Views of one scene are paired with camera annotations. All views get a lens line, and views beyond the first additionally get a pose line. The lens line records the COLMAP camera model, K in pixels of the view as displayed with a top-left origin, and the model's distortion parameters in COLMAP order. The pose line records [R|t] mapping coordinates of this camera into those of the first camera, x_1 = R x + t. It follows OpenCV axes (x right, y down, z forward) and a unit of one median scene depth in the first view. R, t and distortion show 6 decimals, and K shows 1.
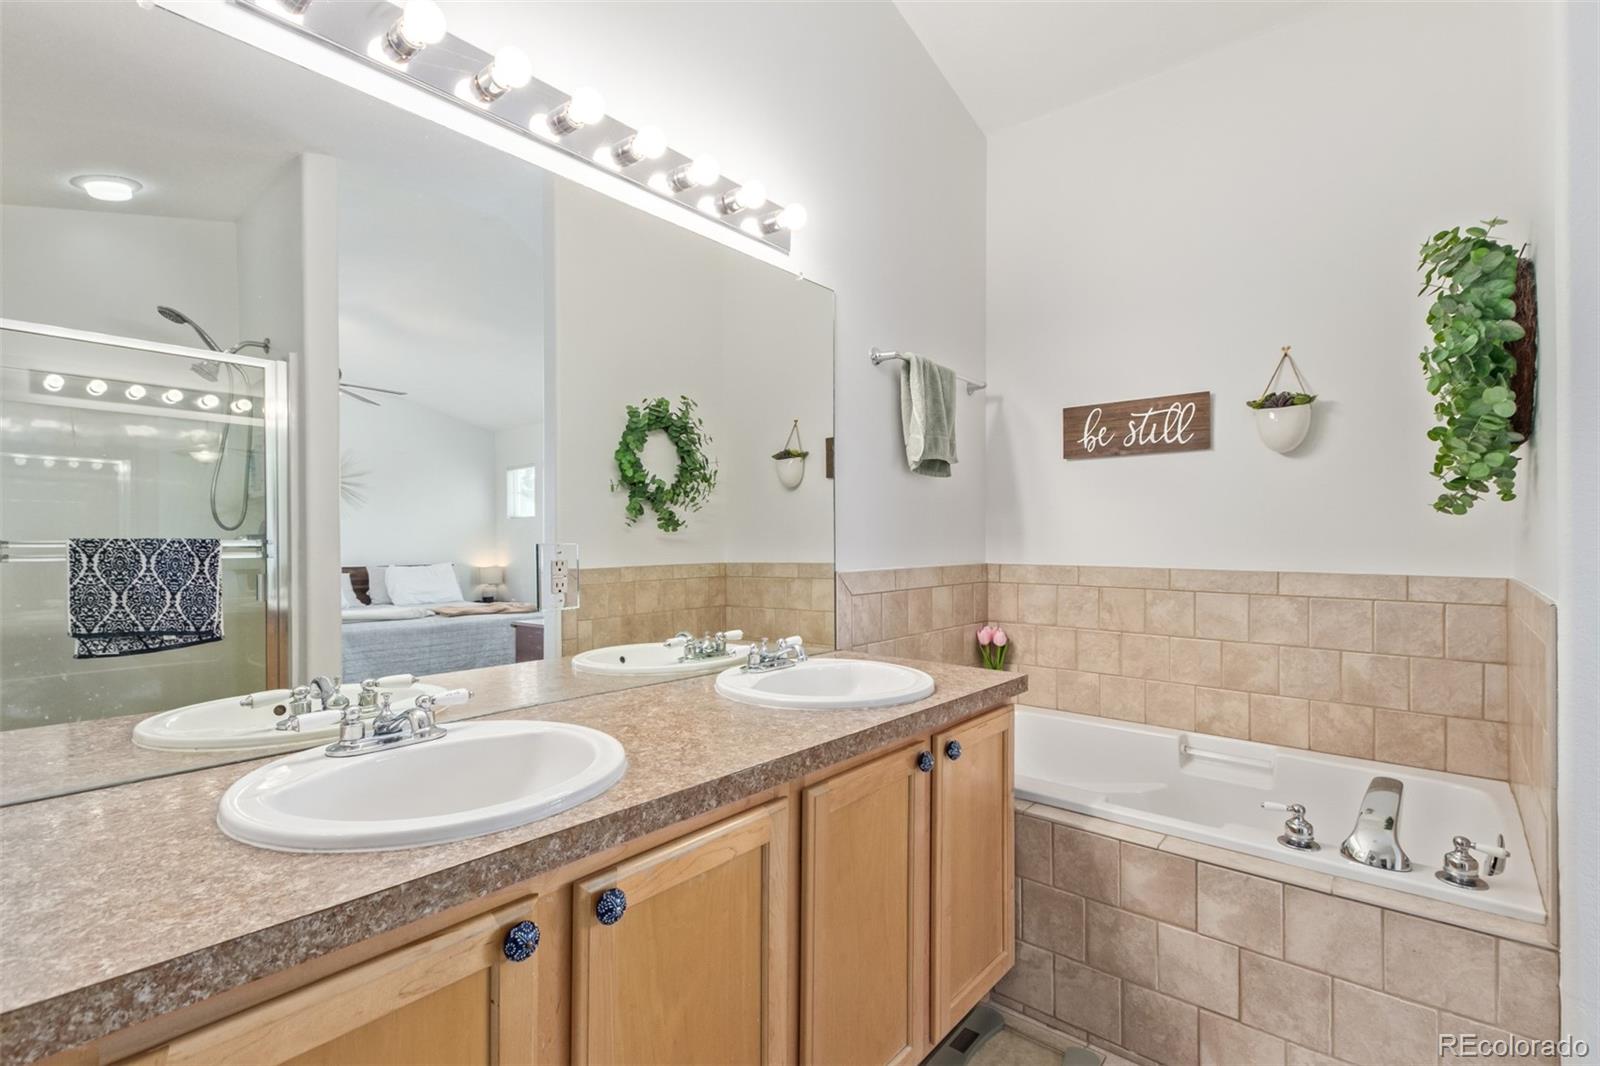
lens RADIAL K [[737.8, 0, 800.5], [0, 737.8, 538.6], [0, 0, 1]] dist [0.010220, -0.003666]
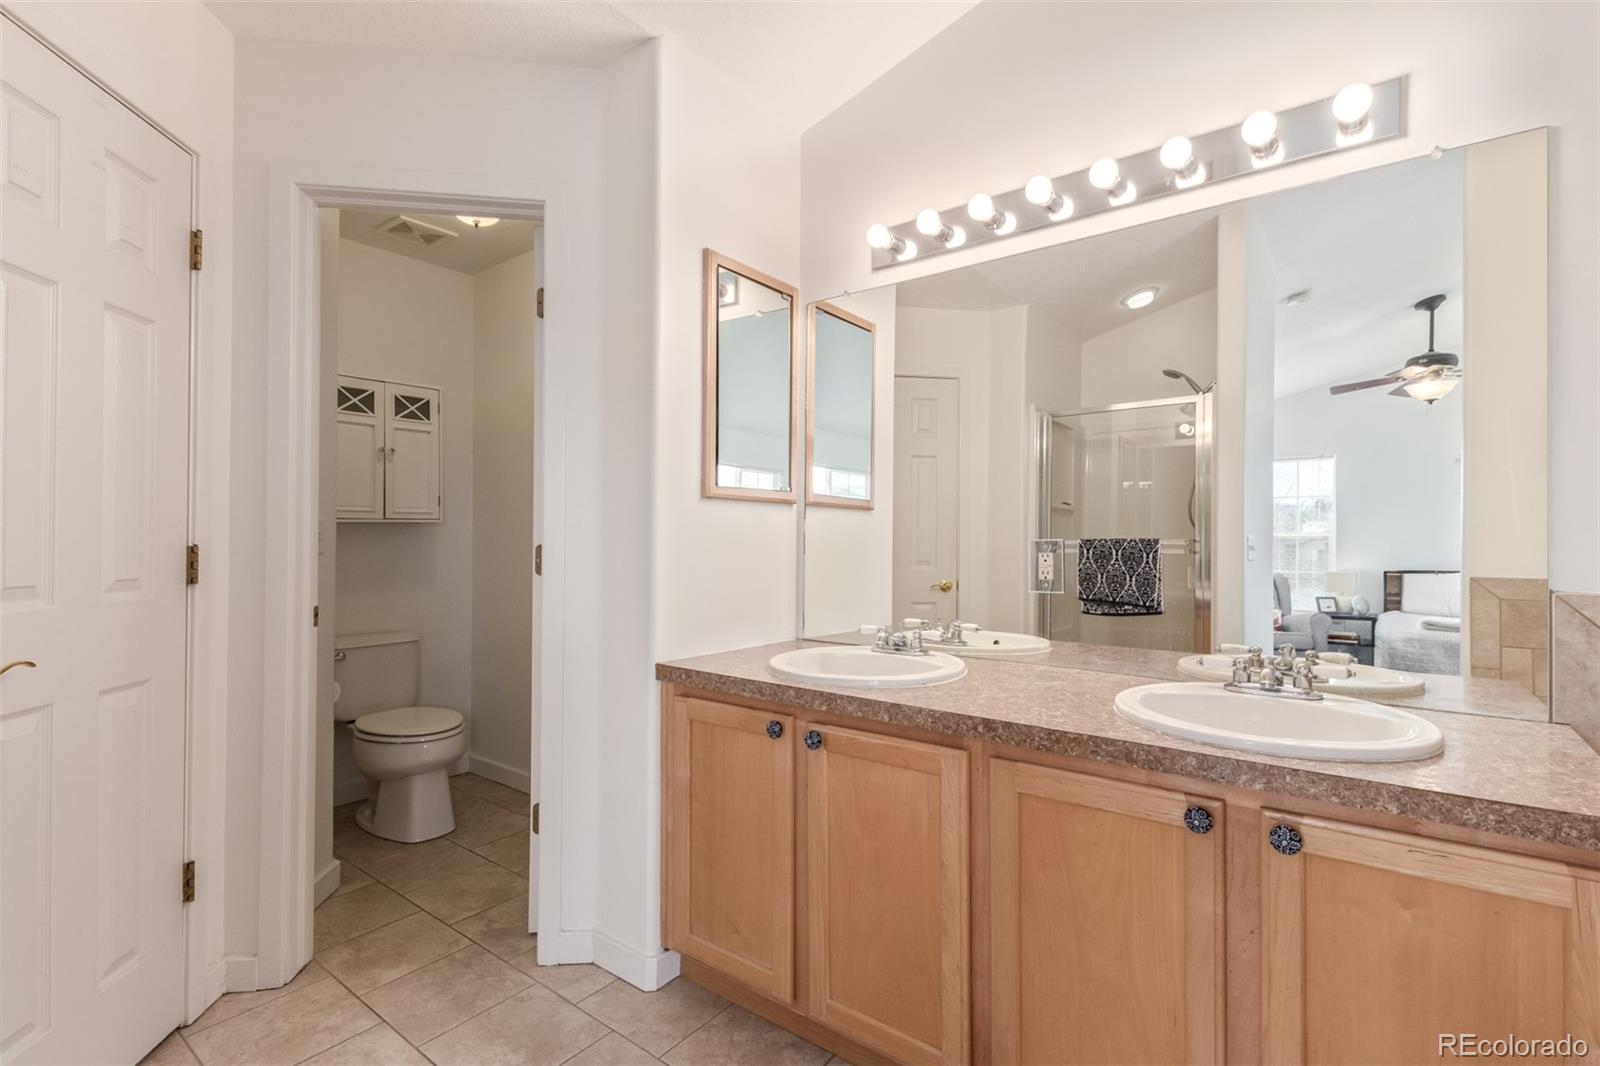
lens RADIAL K [[737.8, 0, 798.8], [0, 737.8, 536.3], [0, 0, 1]] dist [0.010220, -0.003666]
pose [[0.023627, -0.004421, -0.999711, 0.571573], [0.003431, 0.999985, -0.004341, -0.000460], [0.999715, -0.003328, 0.023642, 0.329621]]
